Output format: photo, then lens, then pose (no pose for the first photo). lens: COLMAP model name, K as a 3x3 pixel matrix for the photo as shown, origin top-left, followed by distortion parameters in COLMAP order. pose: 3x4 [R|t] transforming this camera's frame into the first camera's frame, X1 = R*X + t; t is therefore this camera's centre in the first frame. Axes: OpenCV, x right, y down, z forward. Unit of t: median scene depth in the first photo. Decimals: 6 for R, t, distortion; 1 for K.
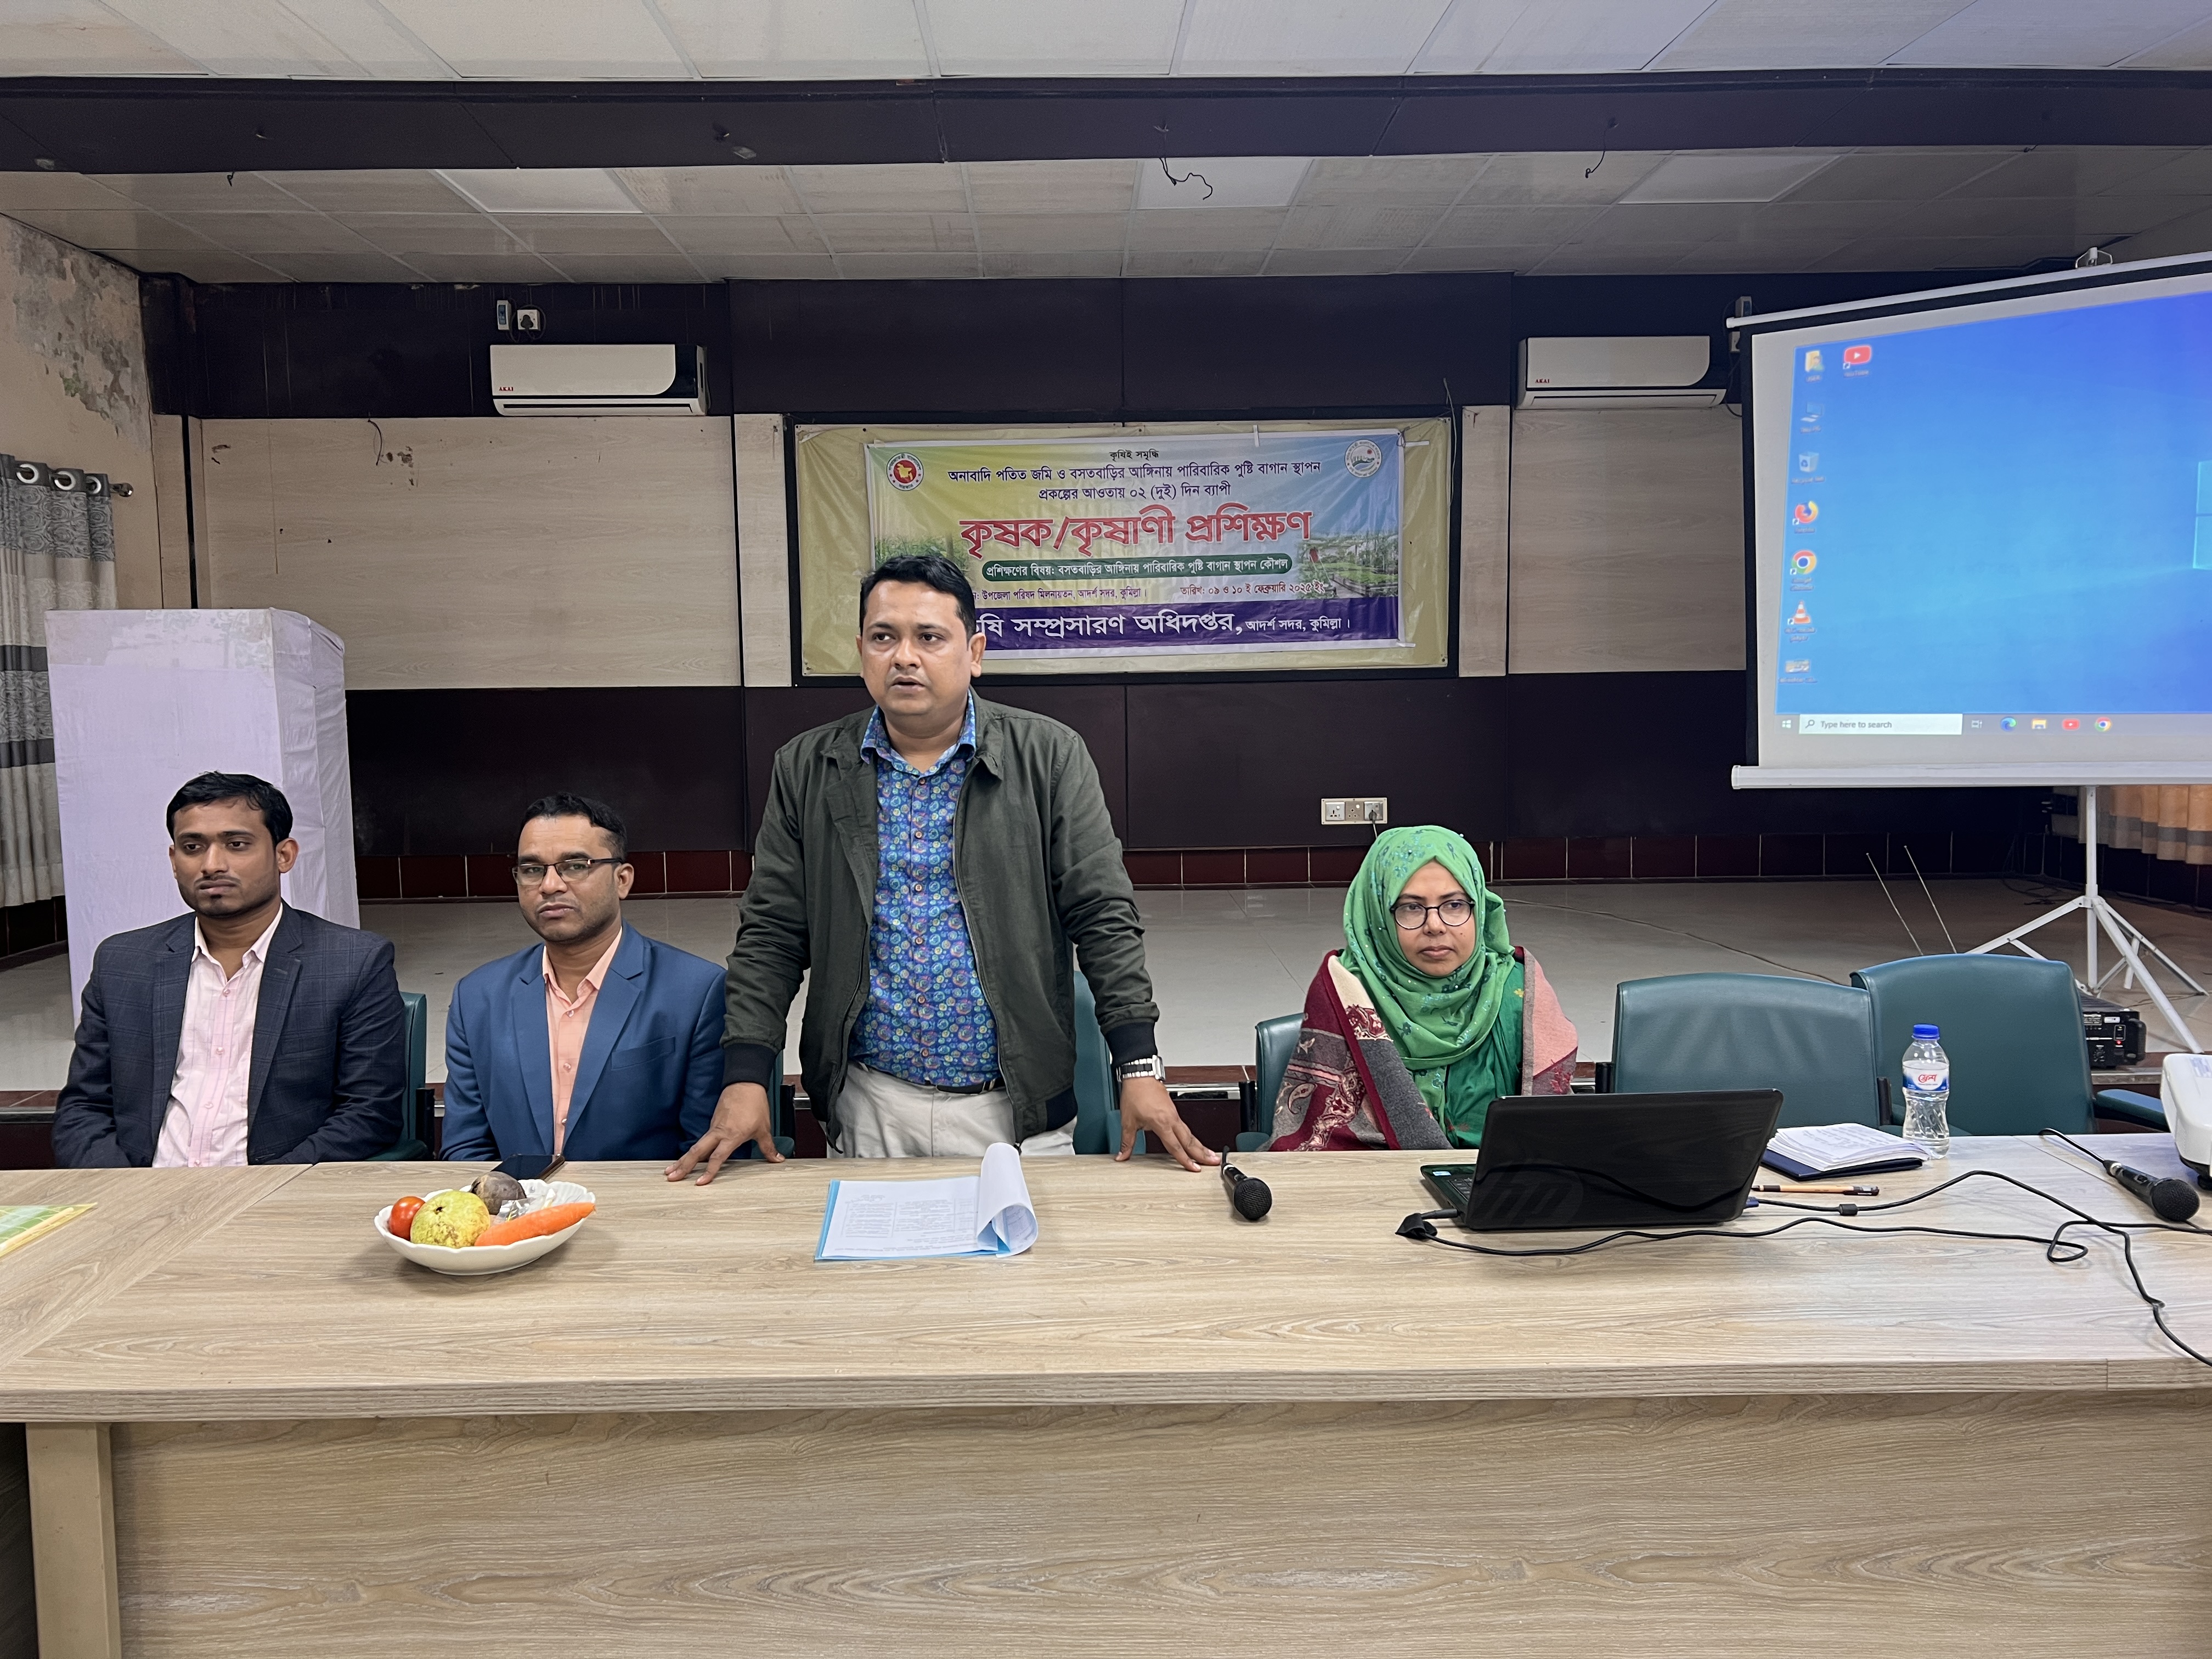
lens RADIAL K [[1634.7, 0, 1093.2], [0, 1634.7, 824.0], [0, 0, 1]] dist [0.082899, -0.083759]
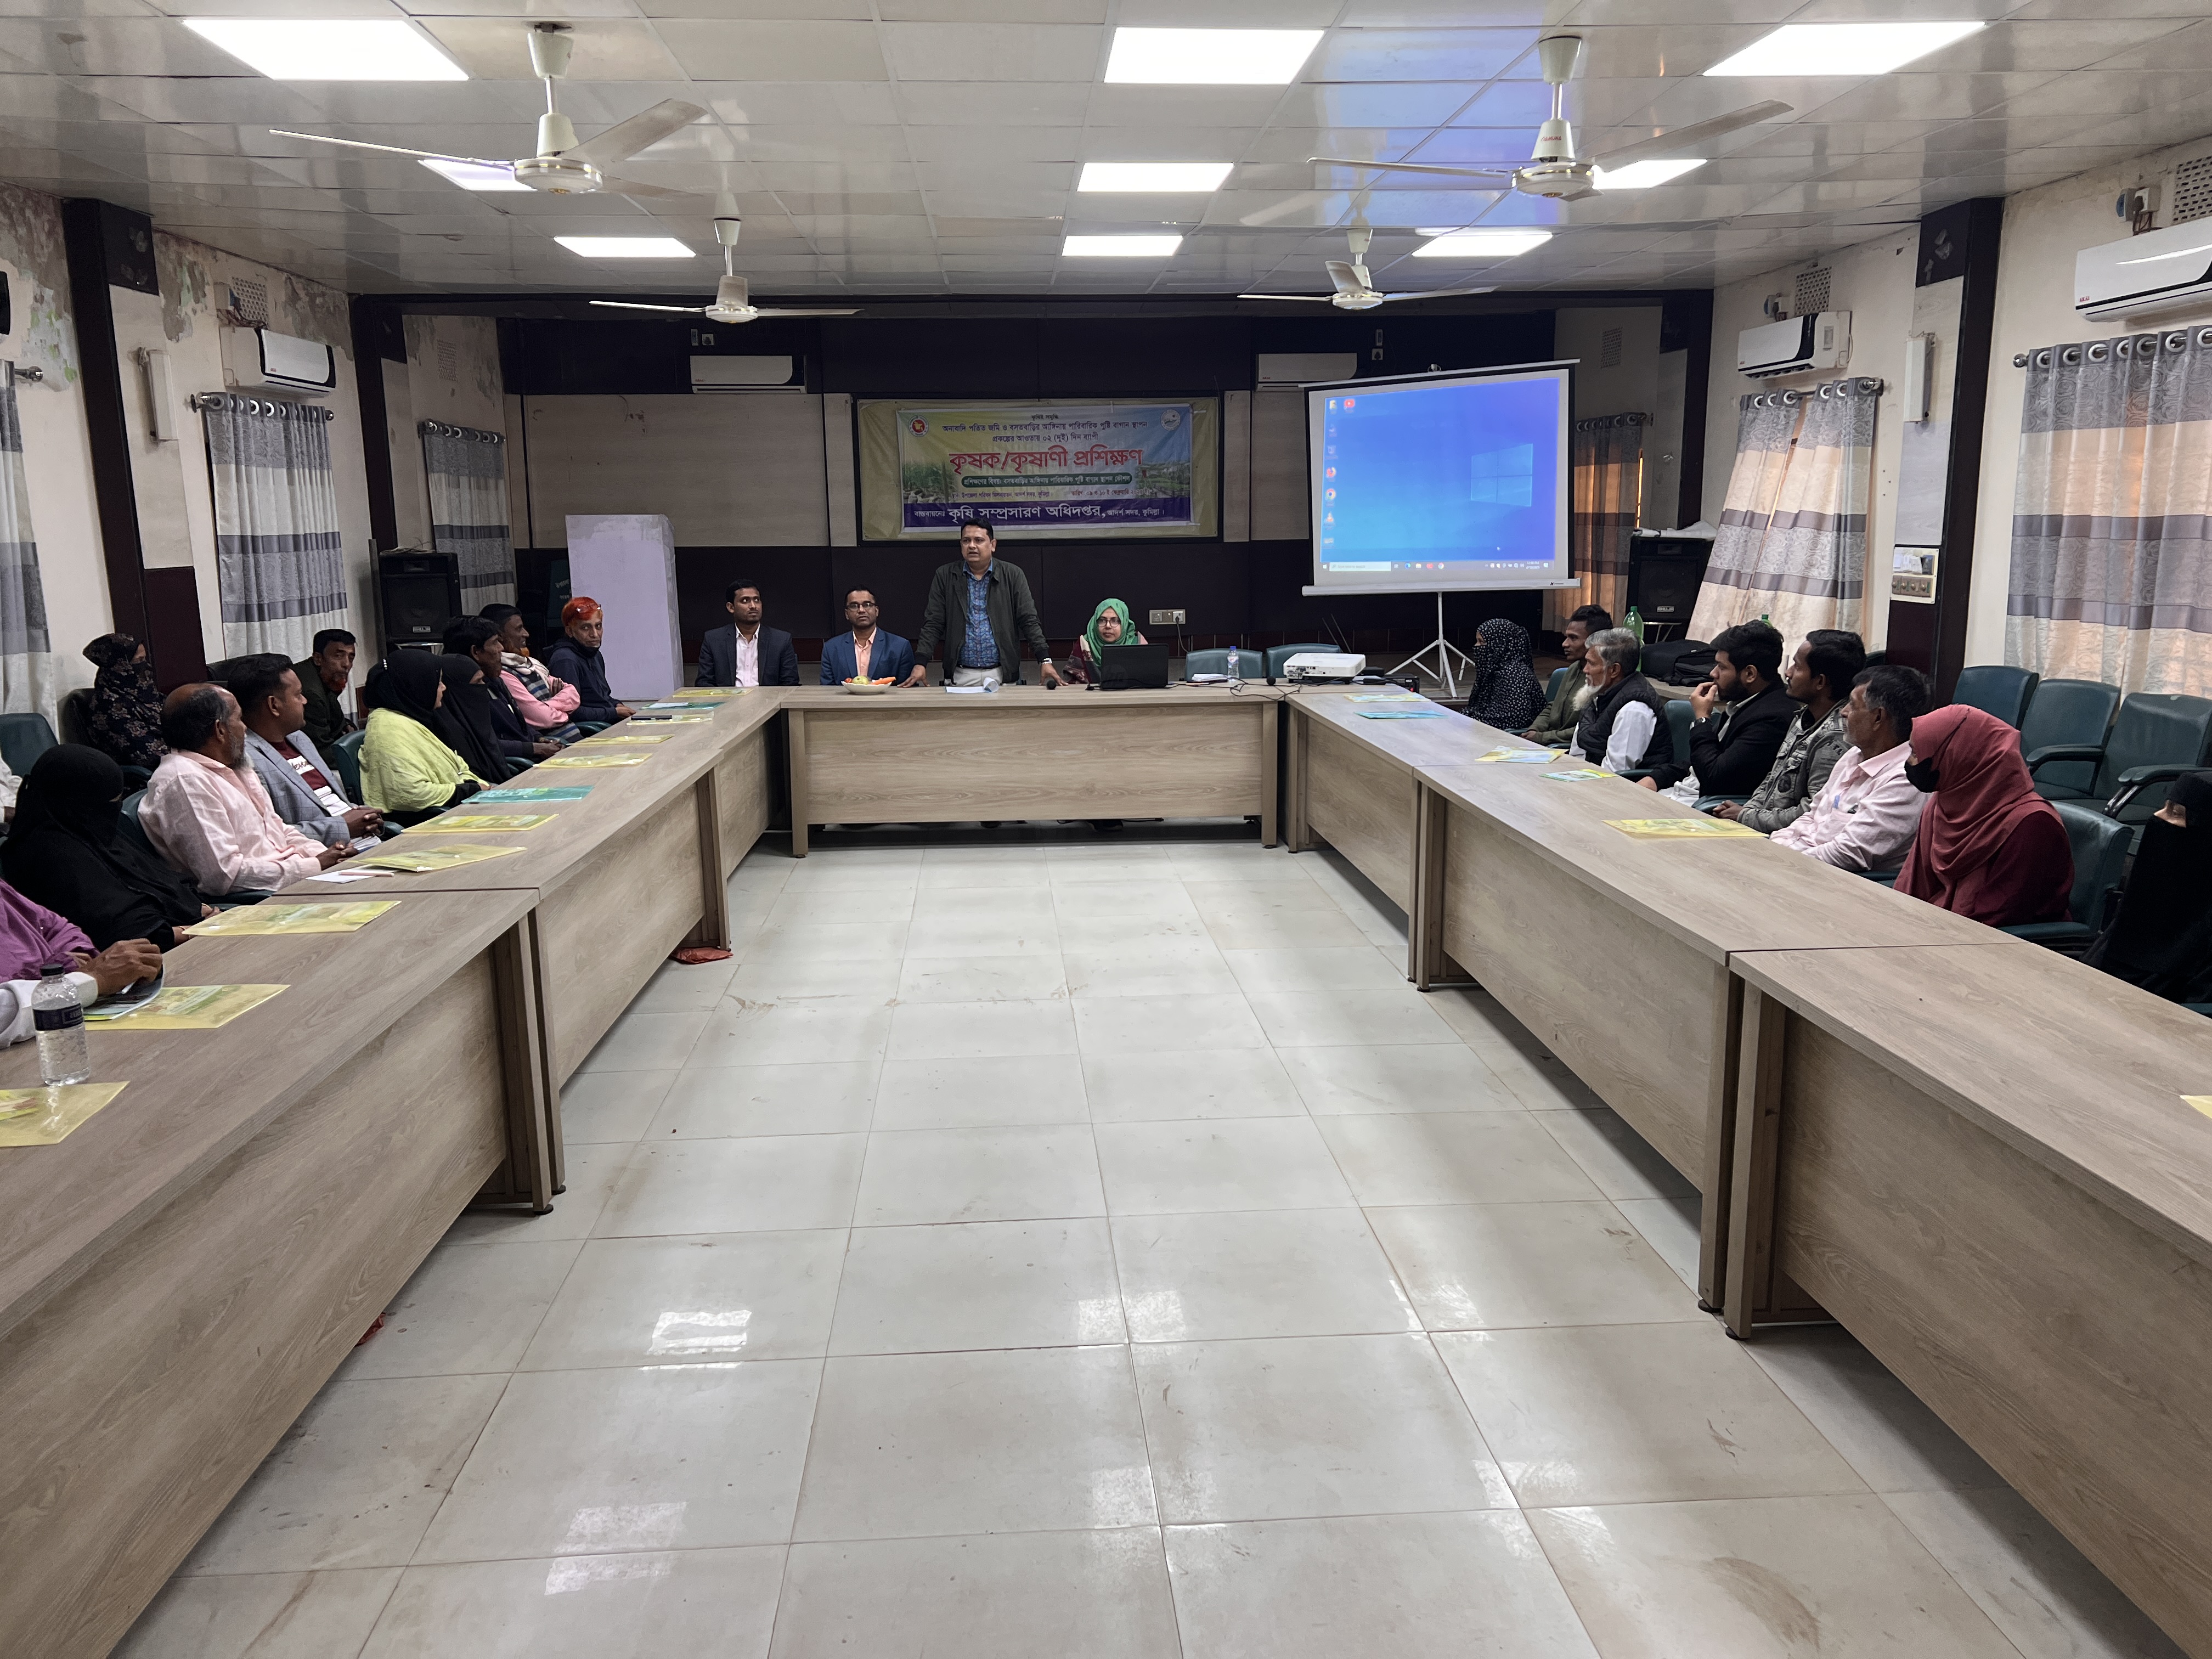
lens RADIAL K [[1659.3, 0, 1098.5], [0, 1659.3, 827.5], [0, 0, 1]] dist [0.106127, -0.133149]
pose [[0.999479, -0.005730, 0.031772, 0.023437], [0.002833, 0.995893, 0.090490, 0.061498], [-0.032160, -0.090353, 0.995390, -0.899490]]
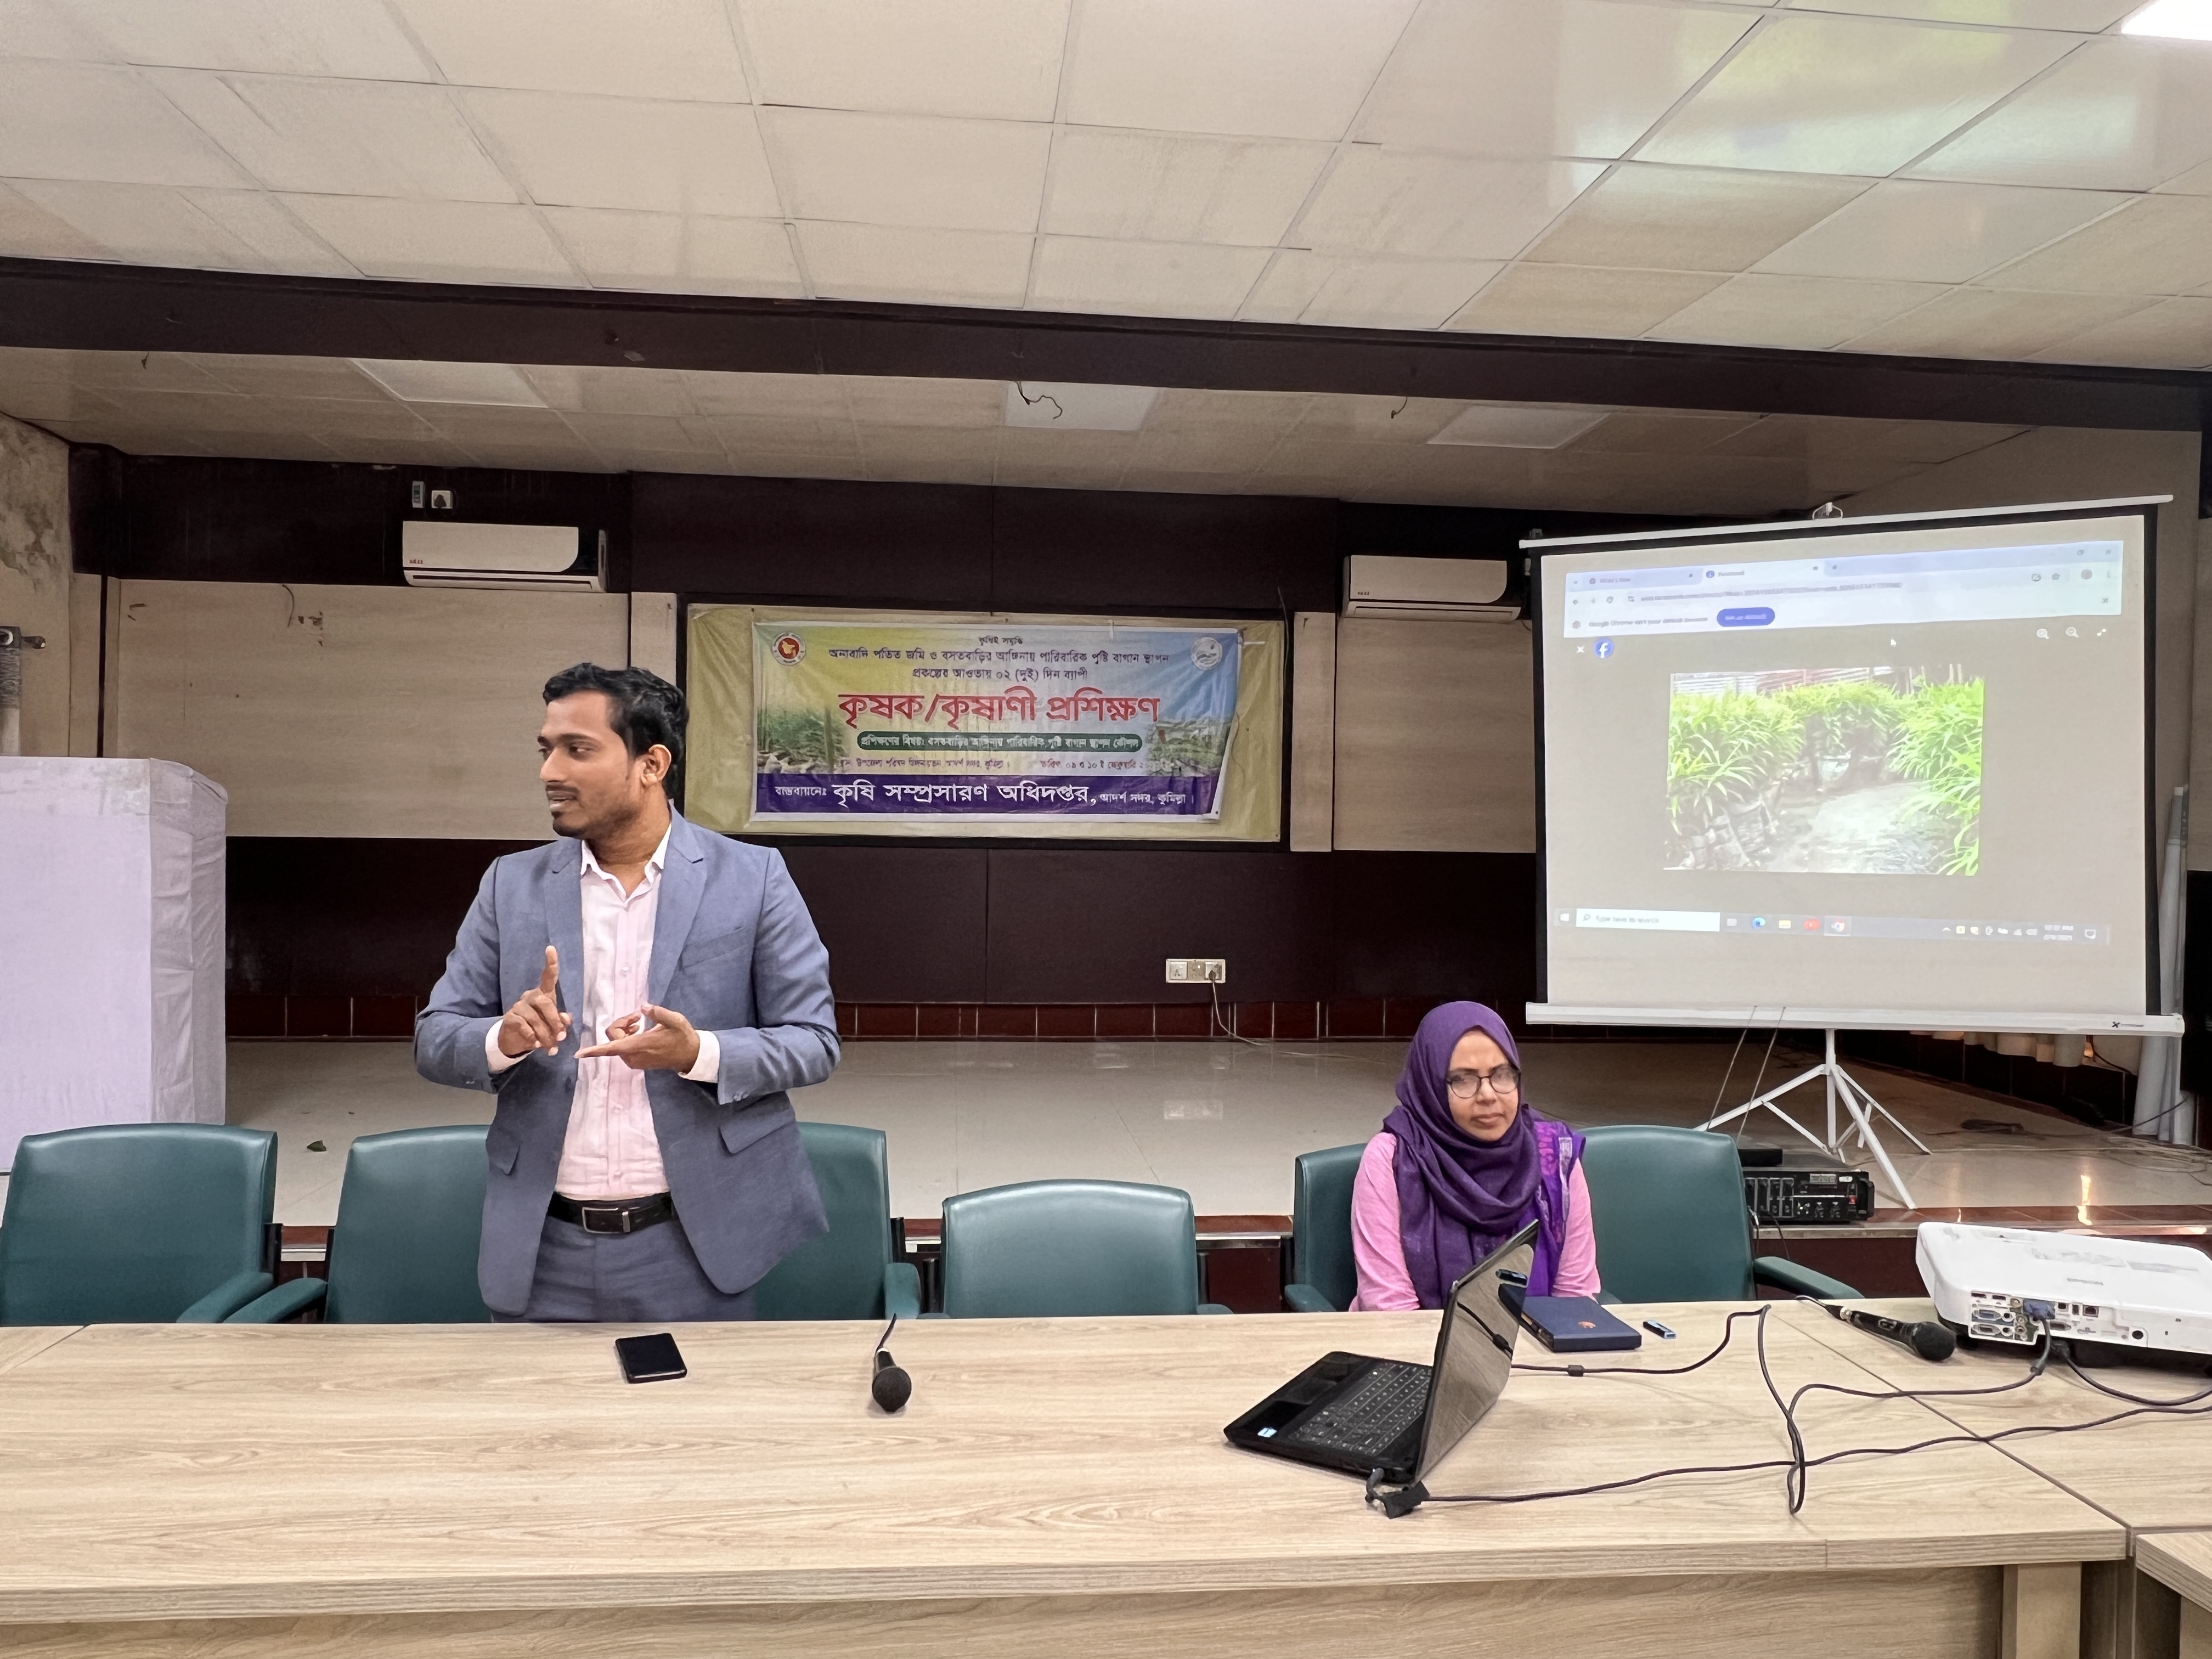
lens RADIAL K [[1493.9, 0, 1096.6], [0, 1493.9, 836.4], [0, 0, 1]] dist [0.008258, 0.002503]
pose [[0.996698, 0.027689, 0.076336, 0.016615], [-0.020655, 0.995597, -0.091438, -0.004688], [-0.078532, 0.089559, 0.992881, 0.015682]]
